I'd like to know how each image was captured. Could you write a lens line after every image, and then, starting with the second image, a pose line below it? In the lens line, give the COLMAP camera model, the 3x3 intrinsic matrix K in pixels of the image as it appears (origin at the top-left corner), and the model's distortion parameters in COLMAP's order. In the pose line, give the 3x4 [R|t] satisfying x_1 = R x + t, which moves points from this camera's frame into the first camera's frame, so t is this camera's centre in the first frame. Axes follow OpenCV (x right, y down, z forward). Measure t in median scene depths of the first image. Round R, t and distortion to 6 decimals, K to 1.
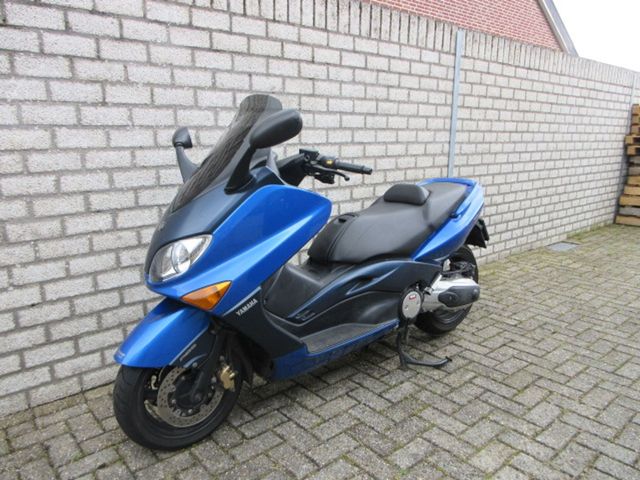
lens RADIAL K [[475.1, 0, 308.0], [0, 475.1, 225.4], [0, 0, 1]] dist [-0.011128, 0.004130]
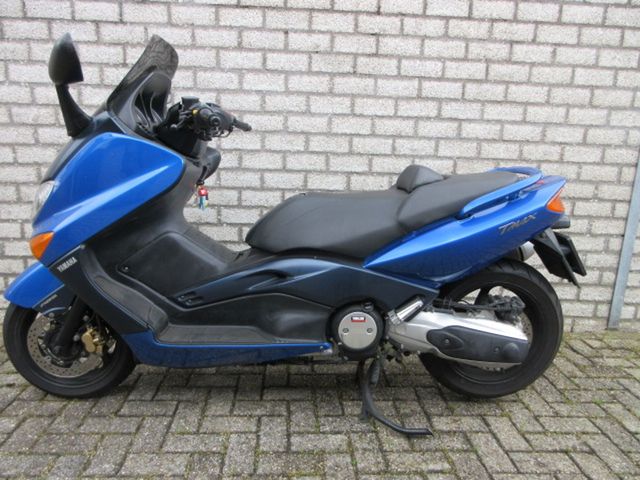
lens RADIAL K [[475.1, 0, 308.0], [0, 475.1, 225.4], [0, 0, 1]] dist [-0.011128, 0.004130]
pose [[0.803836, 0.144283, -0.577087, 0.504138], [-0.148285, 0.988115, 0.040499, -0.004487], [0.576072, 0.053019, 0.815678, 0.346444]]
